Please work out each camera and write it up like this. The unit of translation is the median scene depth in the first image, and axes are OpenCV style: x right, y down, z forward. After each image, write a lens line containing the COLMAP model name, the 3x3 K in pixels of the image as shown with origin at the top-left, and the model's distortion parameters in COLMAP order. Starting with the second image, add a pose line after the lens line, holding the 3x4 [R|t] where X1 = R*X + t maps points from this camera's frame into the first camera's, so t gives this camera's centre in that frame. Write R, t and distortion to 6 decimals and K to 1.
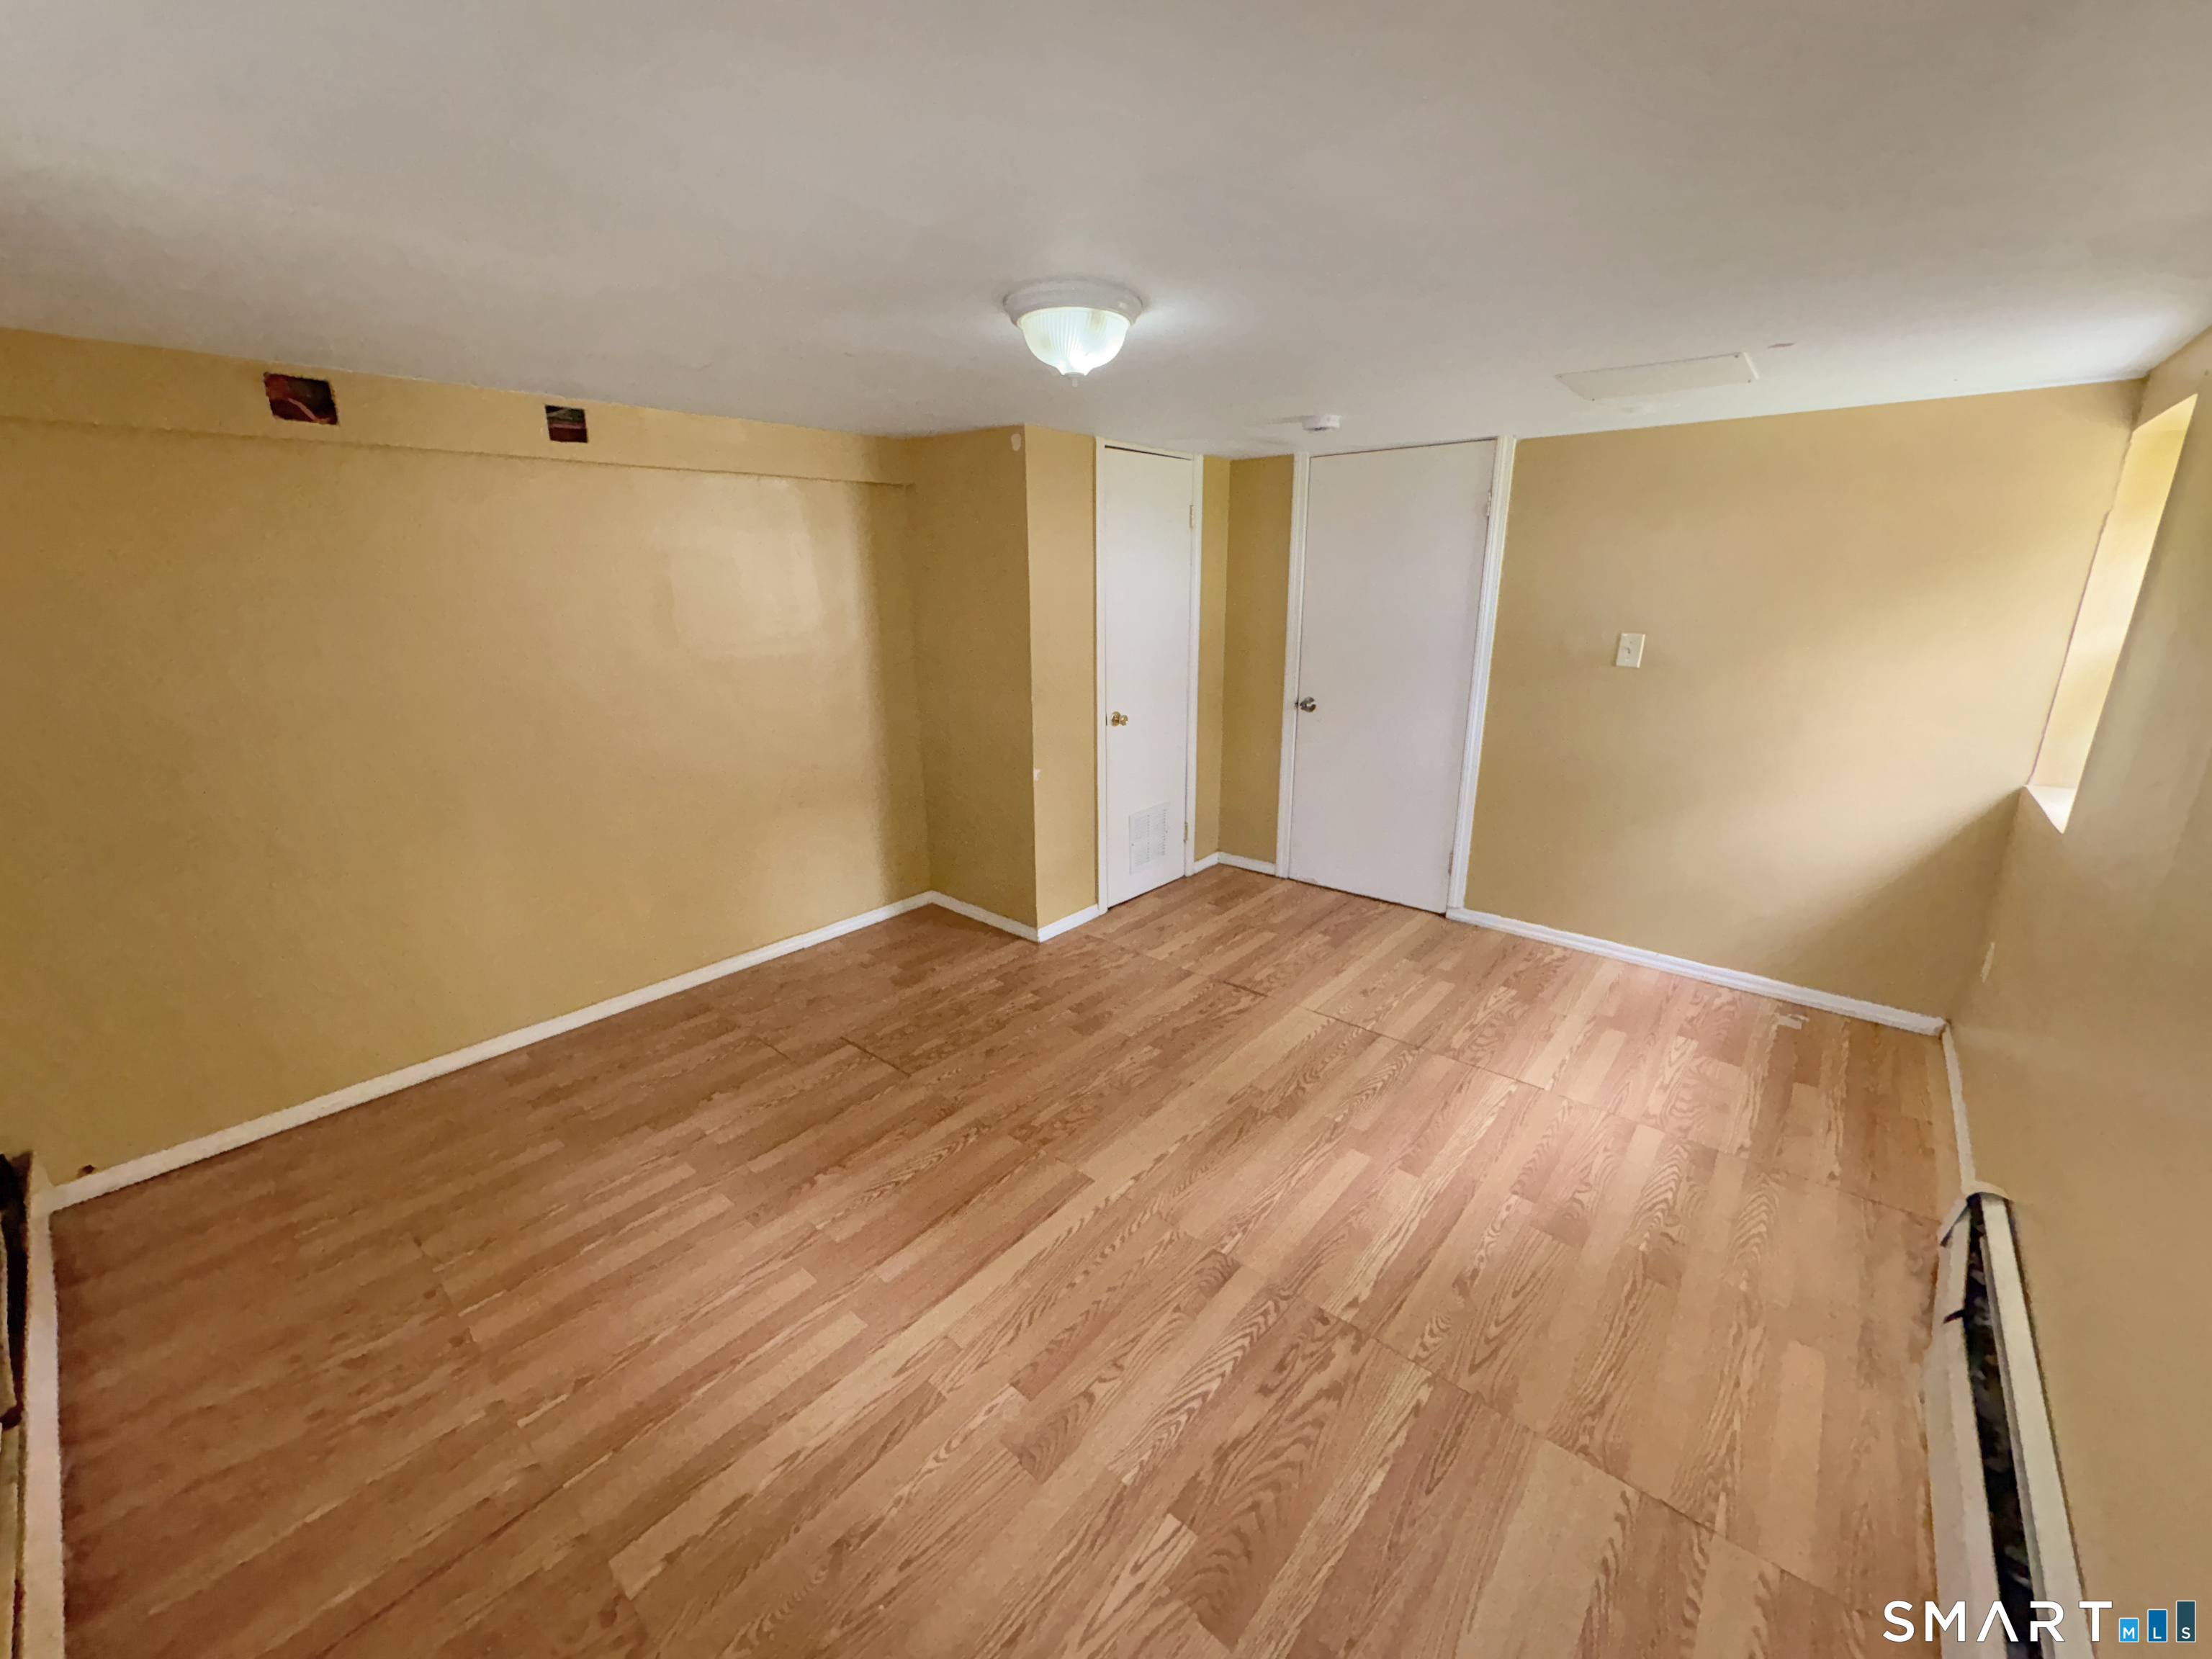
lens RADIAL K [[900.0, 0, 1097.3], [0, 900.0, 833.4], [0, 0, 1]] dist [0.001907, -0.000241]
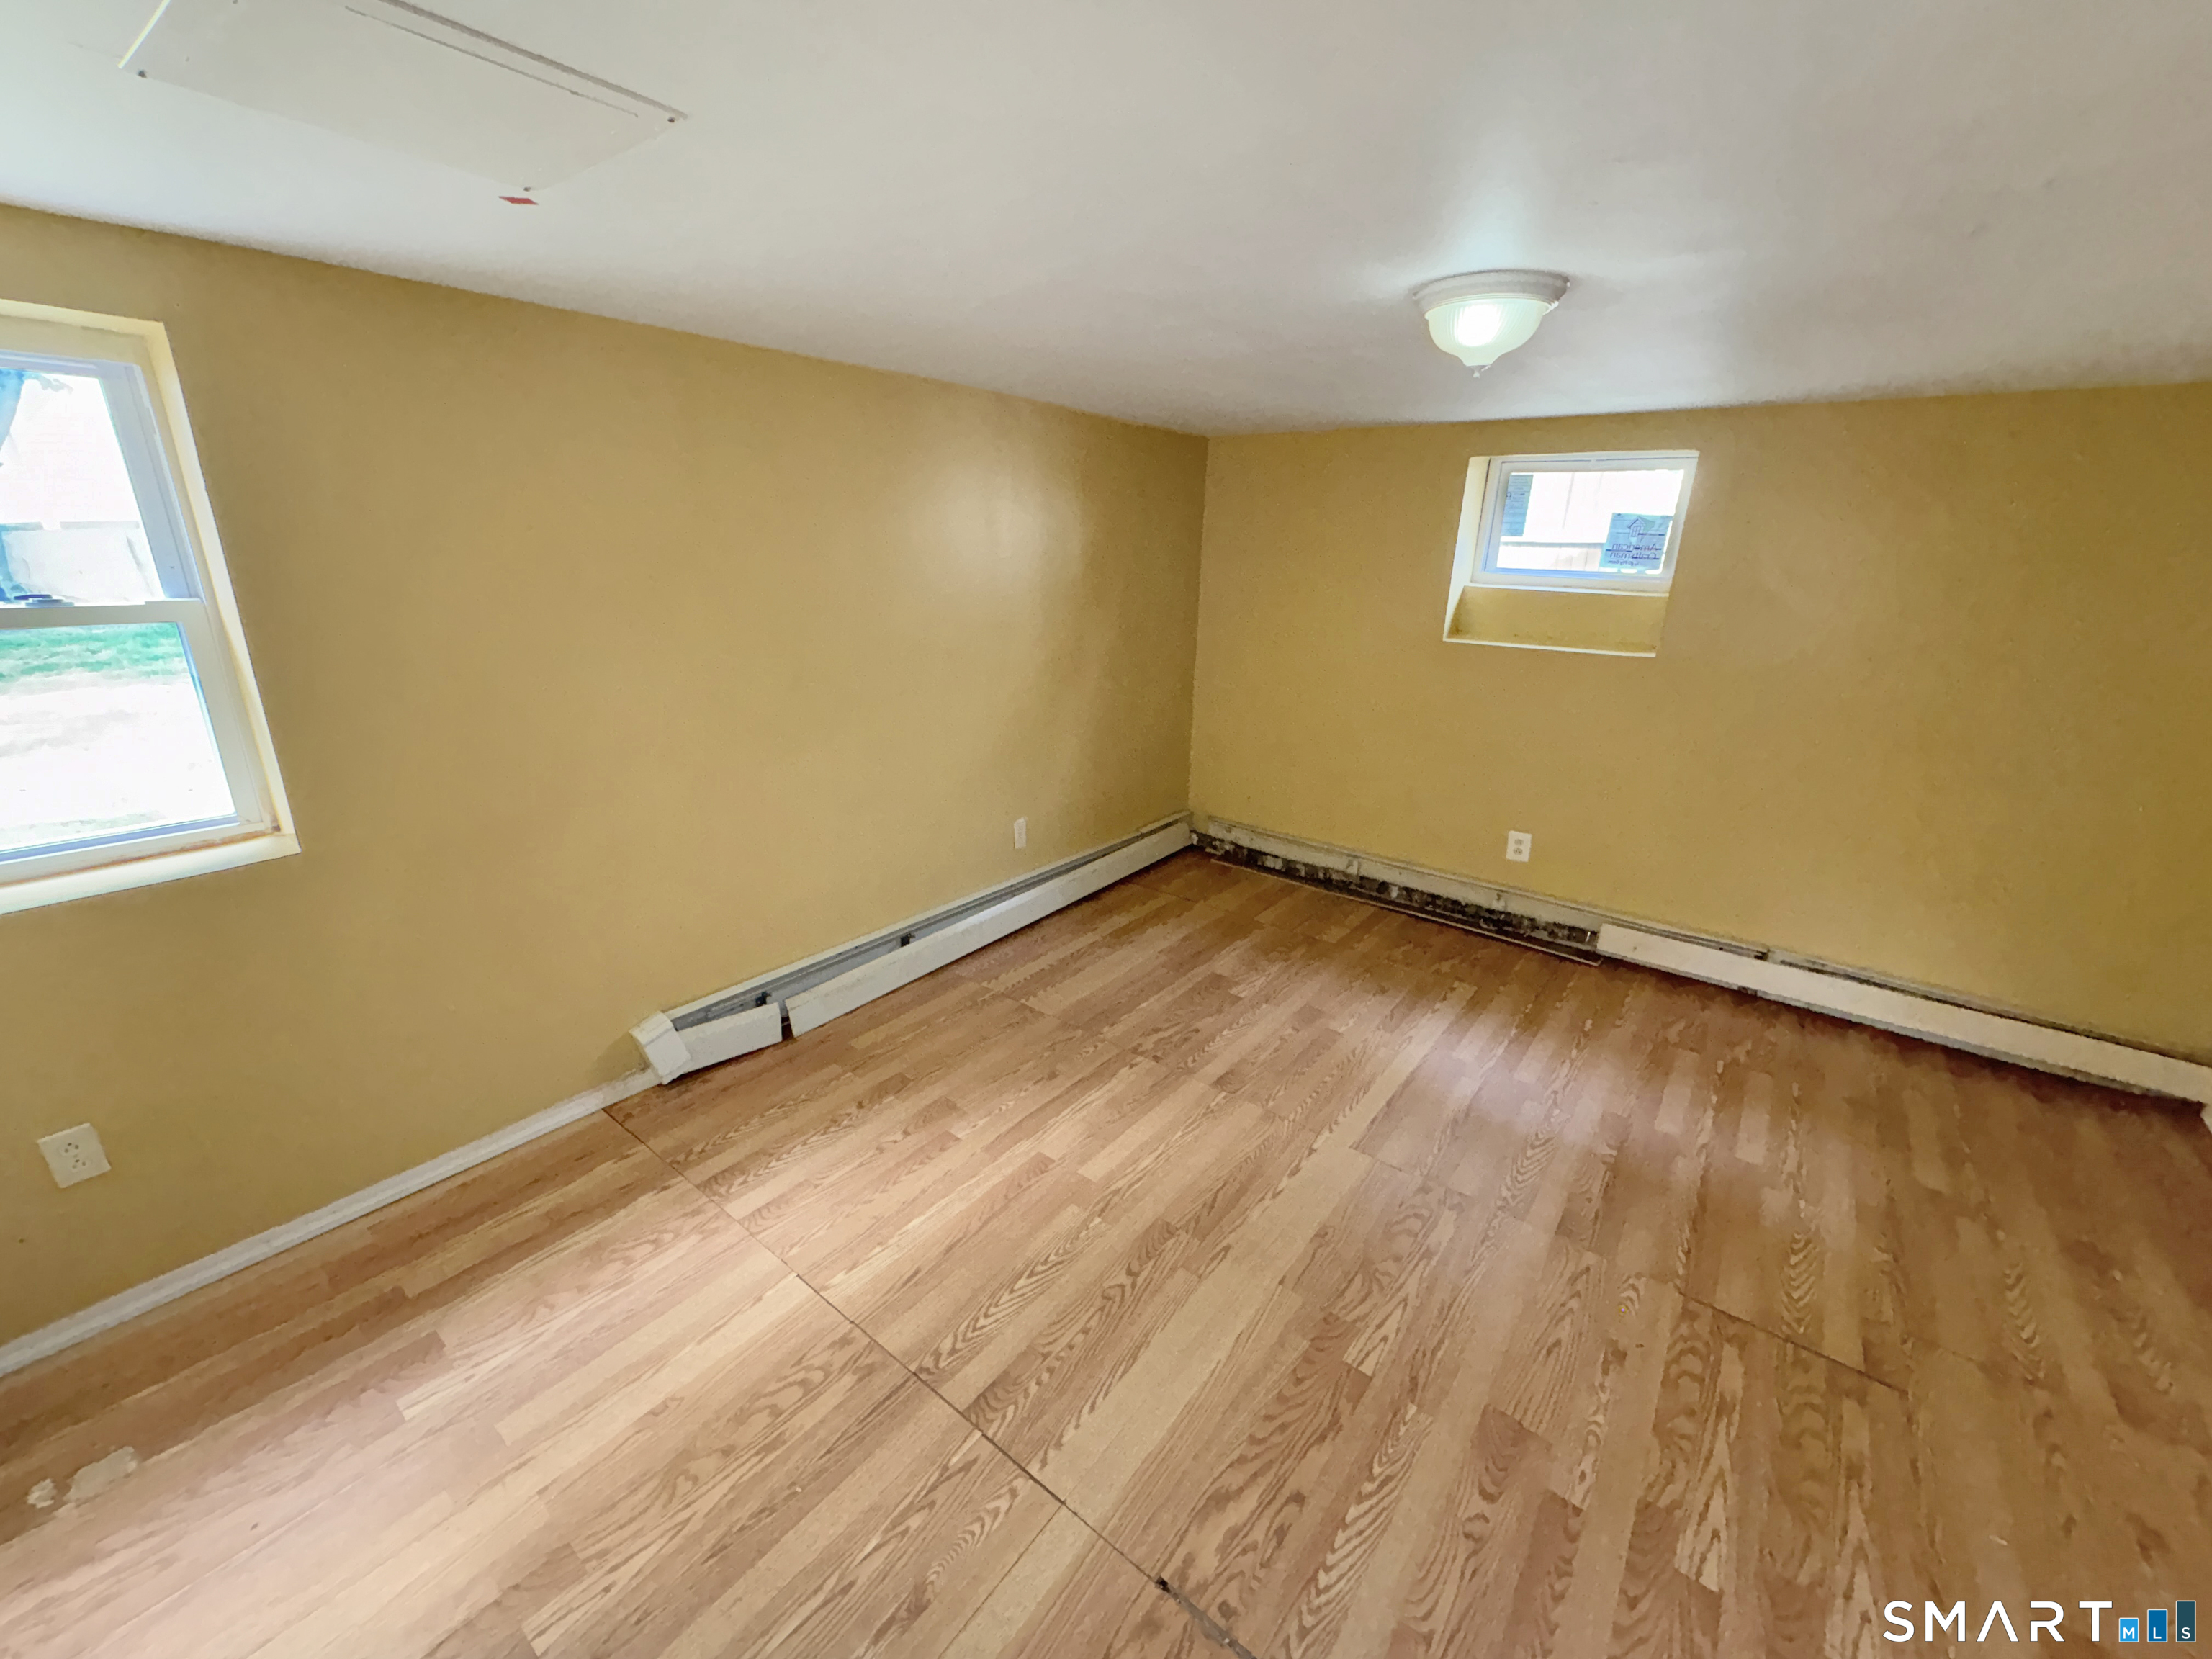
lens RADIAL K [[900.0, 0, 1103.8], [0, 900.0, 836.7], [0, 0, 1]] dist [0.001907, -0.000241]
pose [[-0.998678, -0.003905, -0.051253, 0.320952], [-0.032033, 0.827088, 0.561159, -0.466805], [0.040199, 0.562059, -0.826120, 1.564200]]
